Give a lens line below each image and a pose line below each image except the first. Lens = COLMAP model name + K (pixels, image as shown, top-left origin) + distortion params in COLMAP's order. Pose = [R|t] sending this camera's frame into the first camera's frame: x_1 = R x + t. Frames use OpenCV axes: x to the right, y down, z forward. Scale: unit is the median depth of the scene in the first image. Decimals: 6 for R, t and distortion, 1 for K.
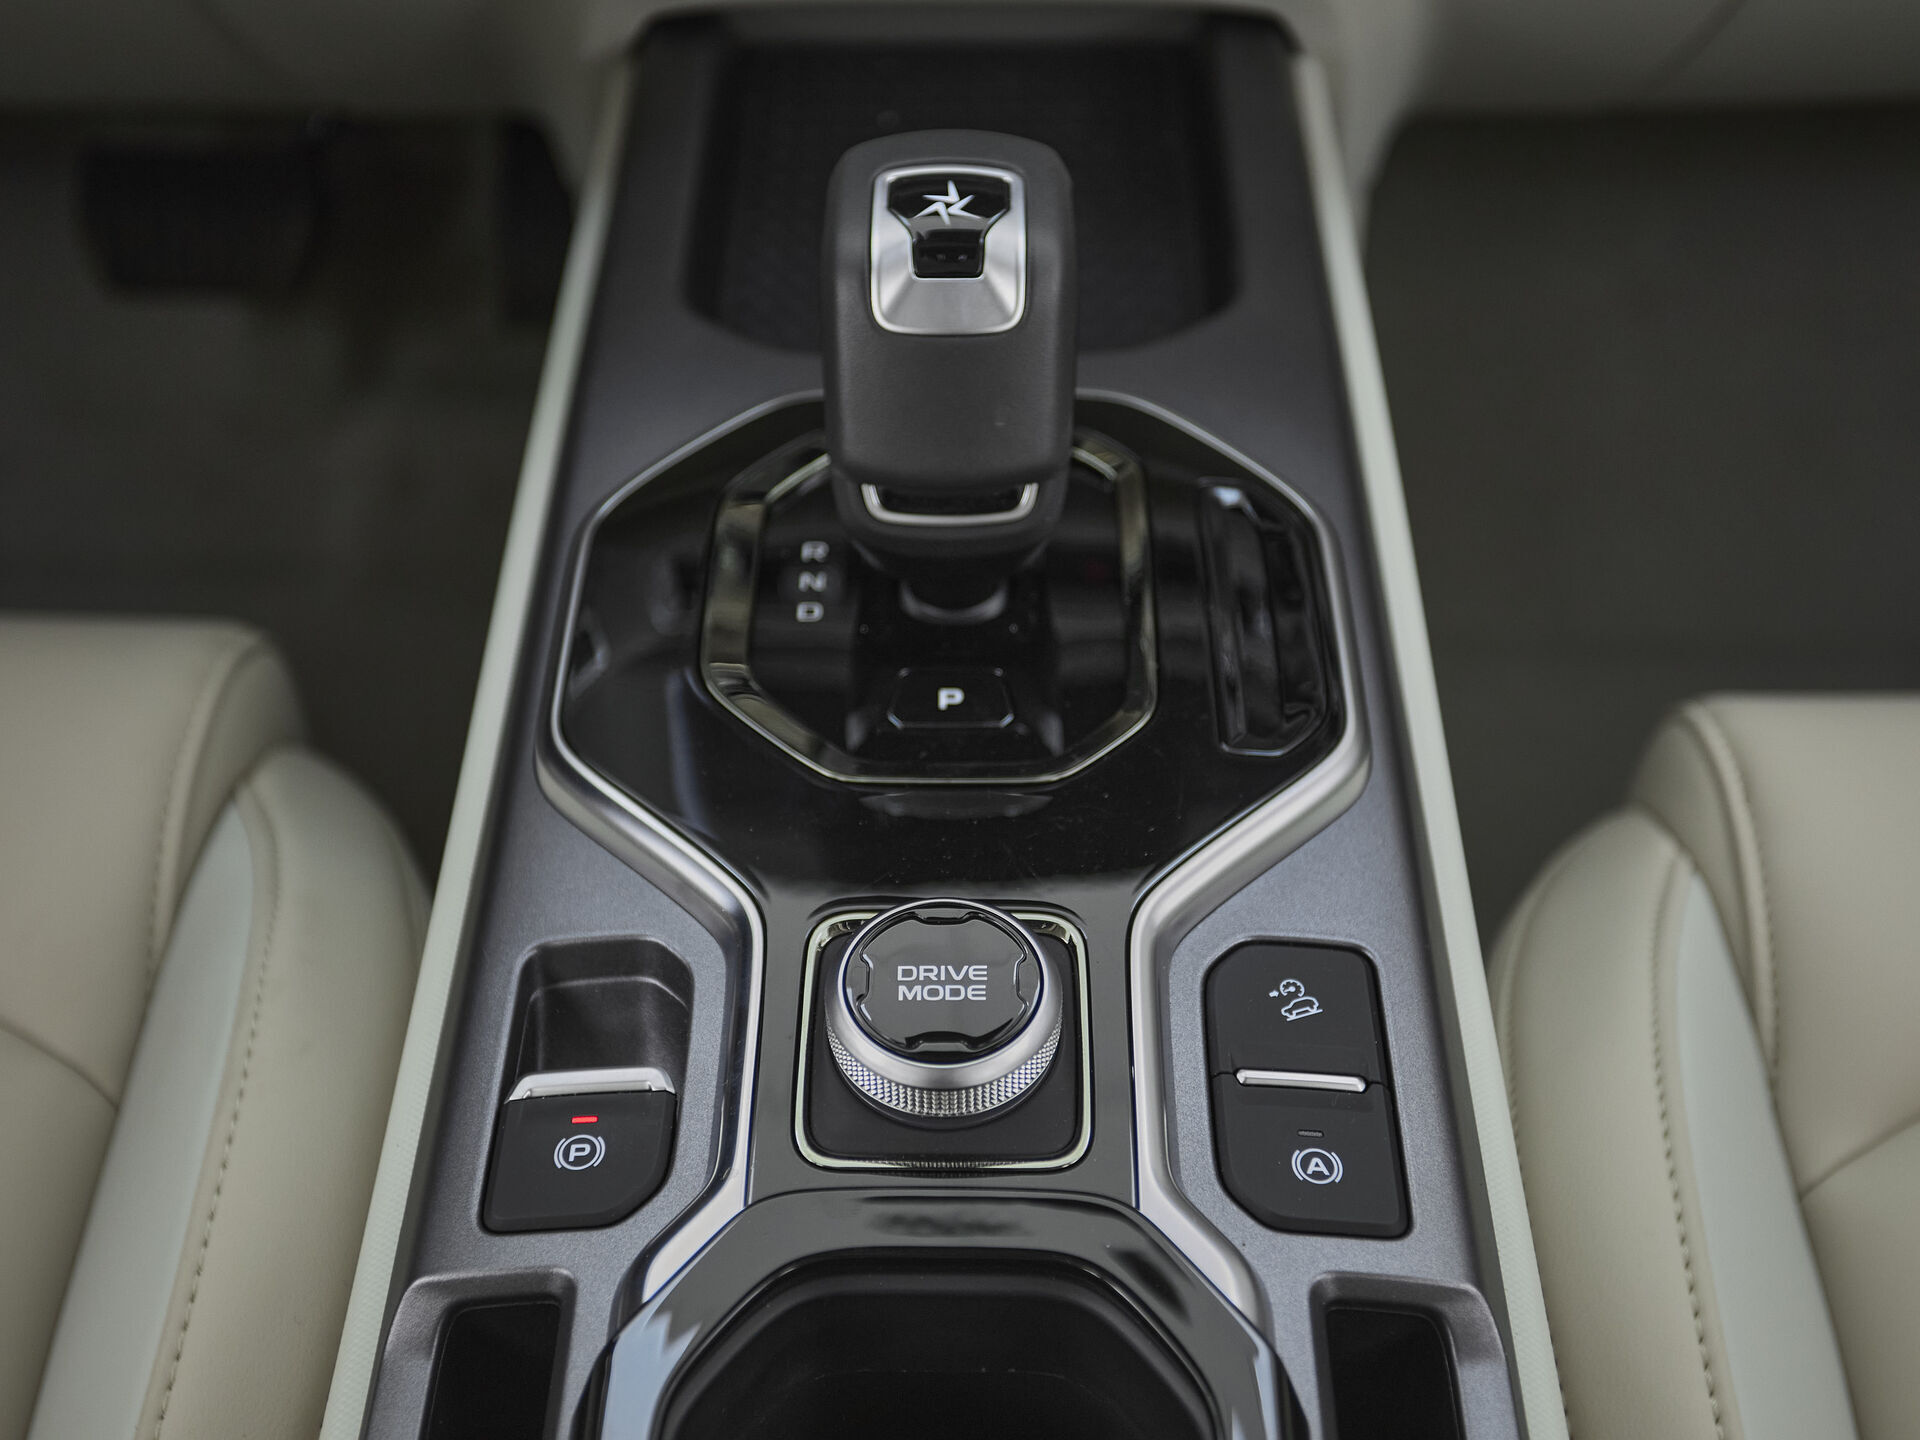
lens RADIAL K [[2426.5, 0, 960.0], [0, 2426.5, 720.0], [0, 0, 1]] dist [-0.003253, -0.001221]
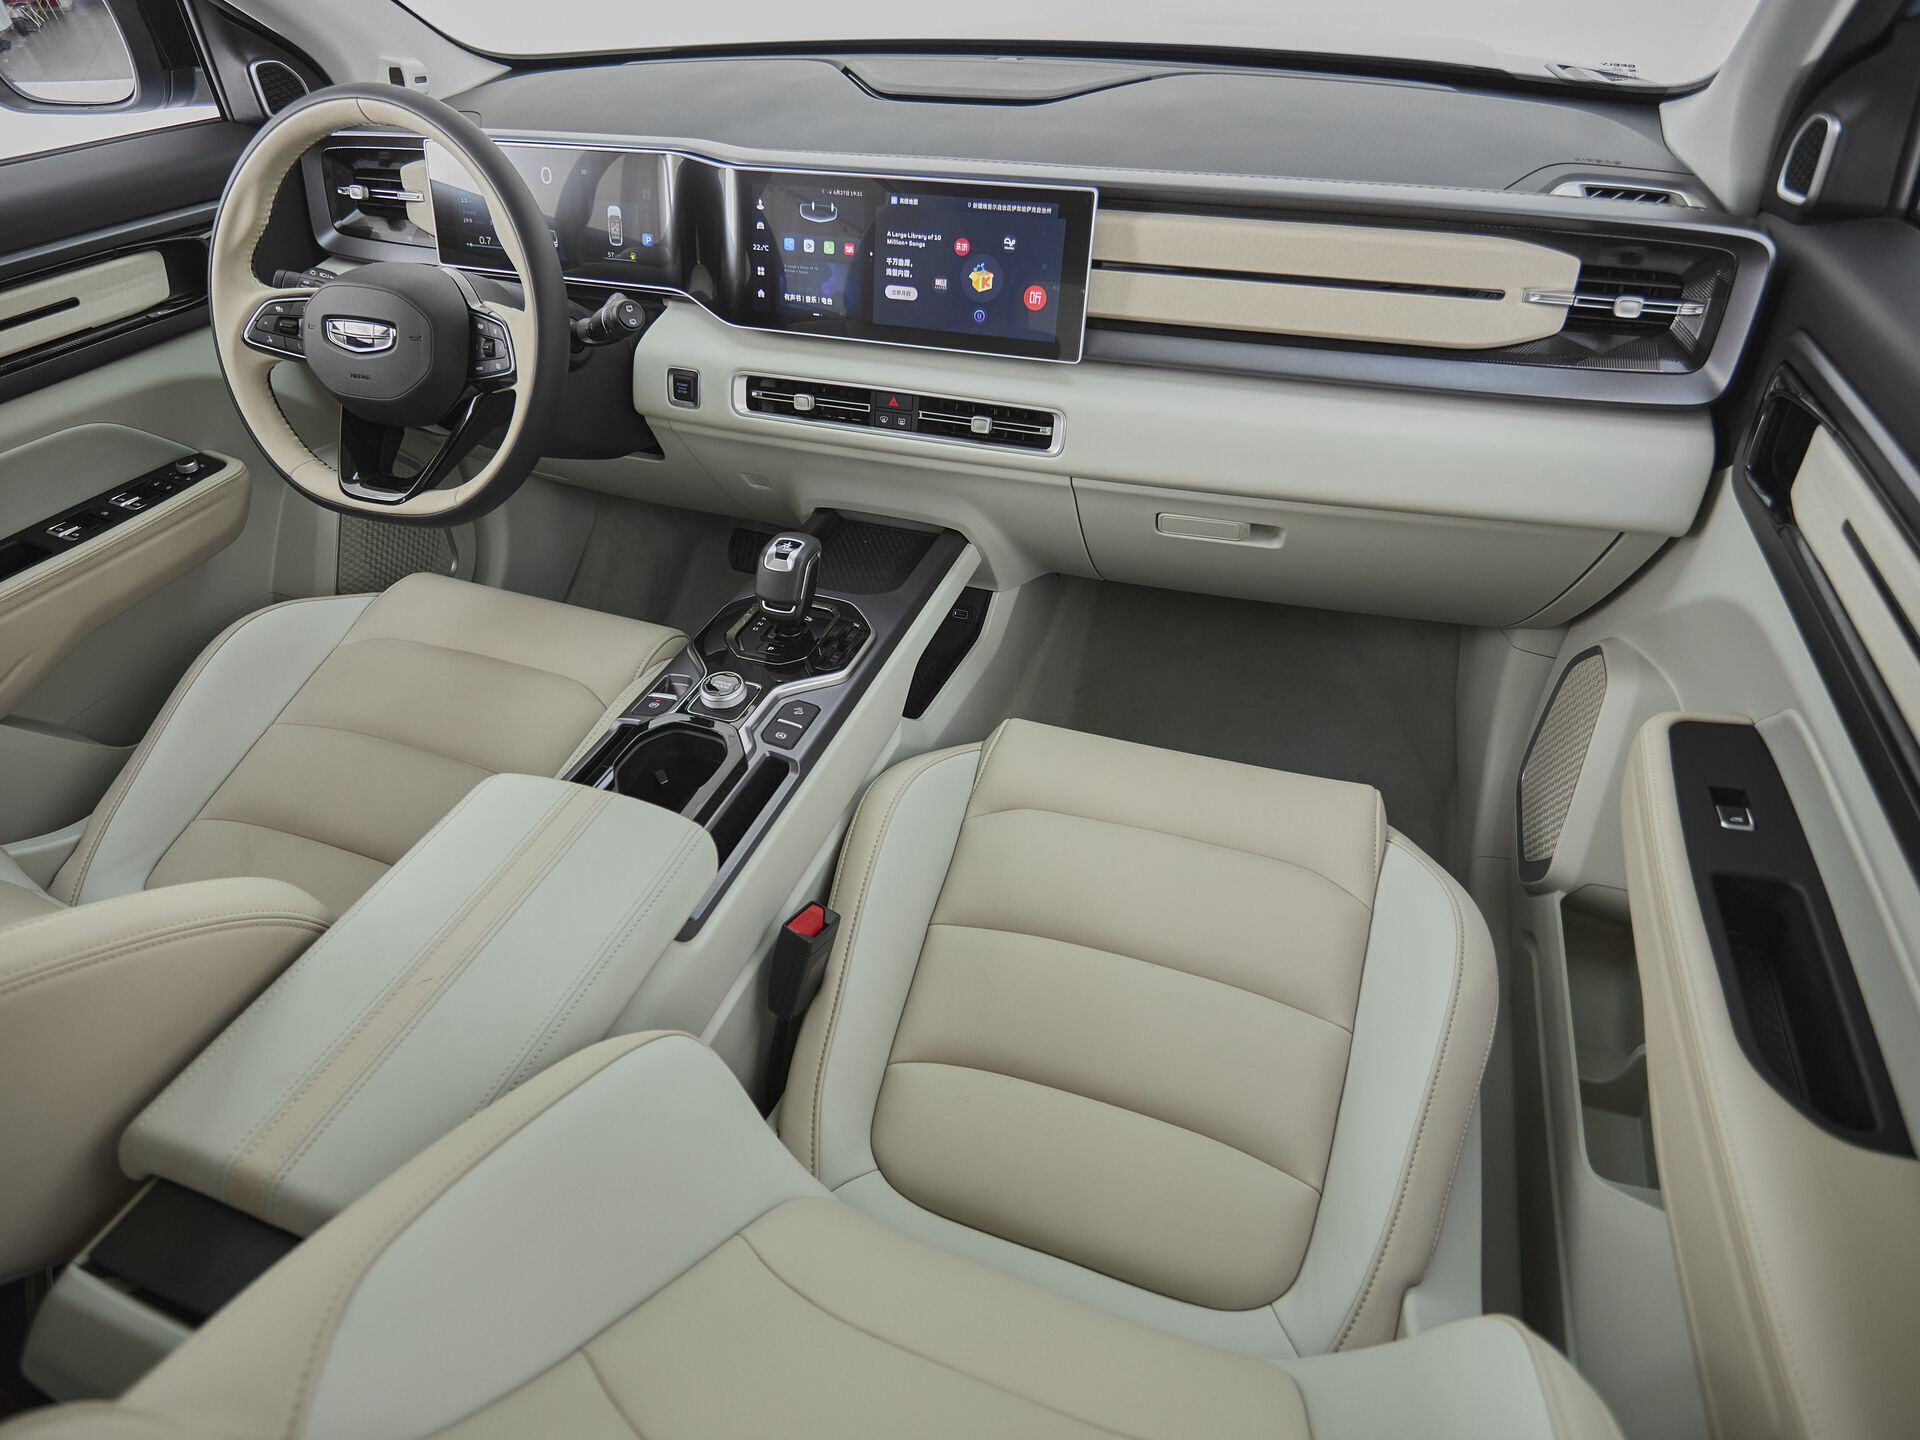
lens RADIAL K [[1100.6, 0, 932.3], [0, 1100.6, 685.7], [0, 0, 1]] dist [-0.000327, 0.000121]
pose [[0.940008, 0.190549, -0.282977, 0.958404], [-0.230262, 0.966411, -0.114143, 0.245471], [0.251722, 0.172454, 0.952311, -0.987115]]
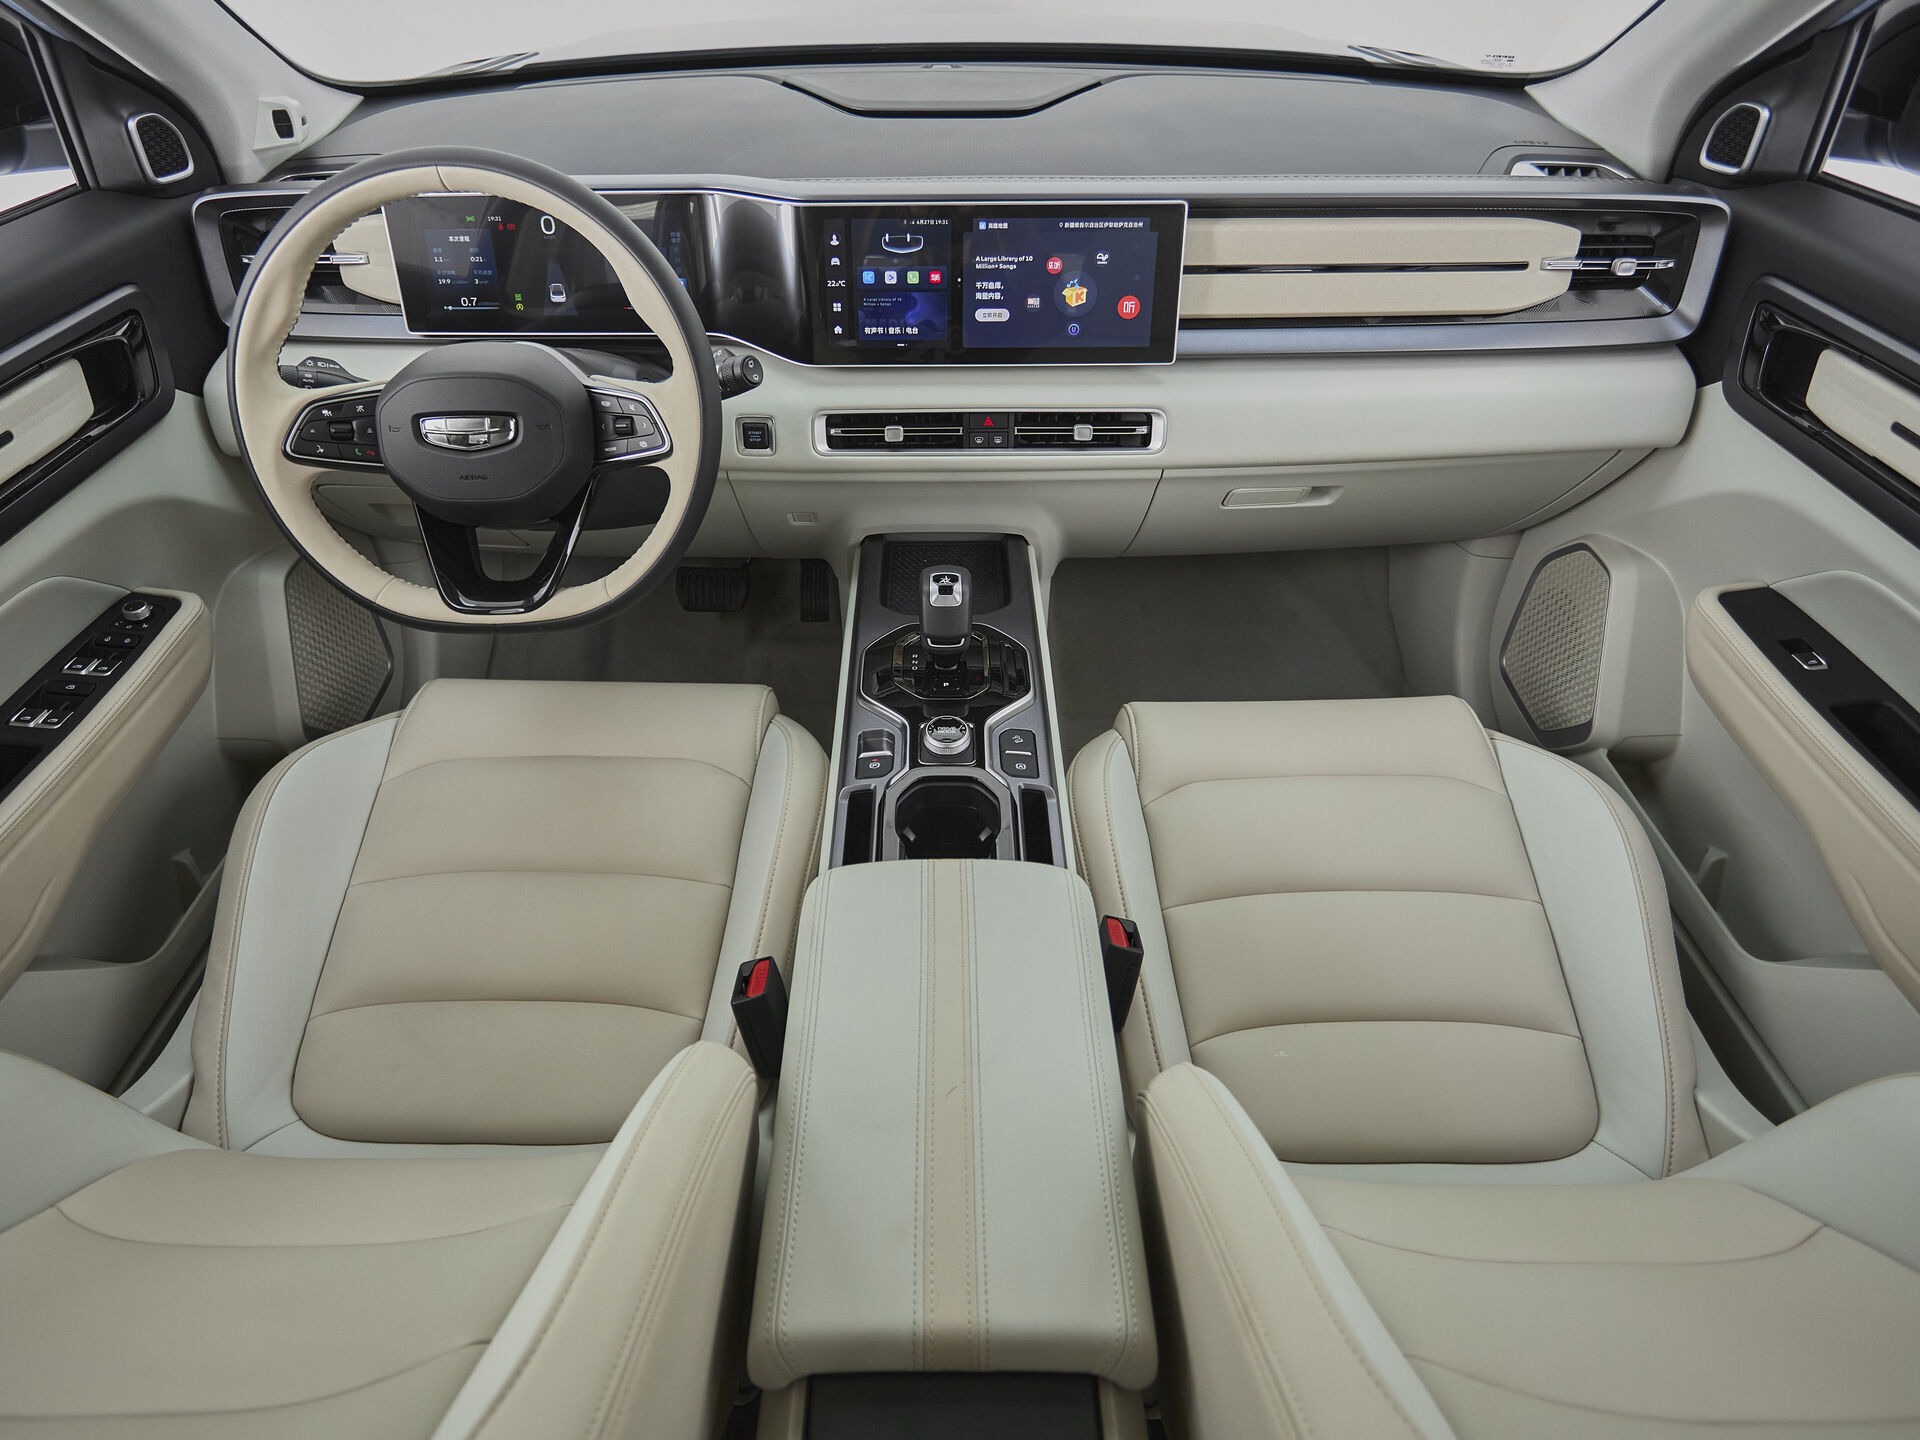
lens RADIAL K [[1109.2, 0, 930.9], [0, 1109.2, 675.4], [0, 0, 1]] dist [0.000626, -0.001117]
pose [[0.999989, -0.004526, 0.001441, -0.038544], [0.004675, 0.991566, -0.129515, 0.265687], [-0.000843, 0.129520, 0.991576, -1.185956]]
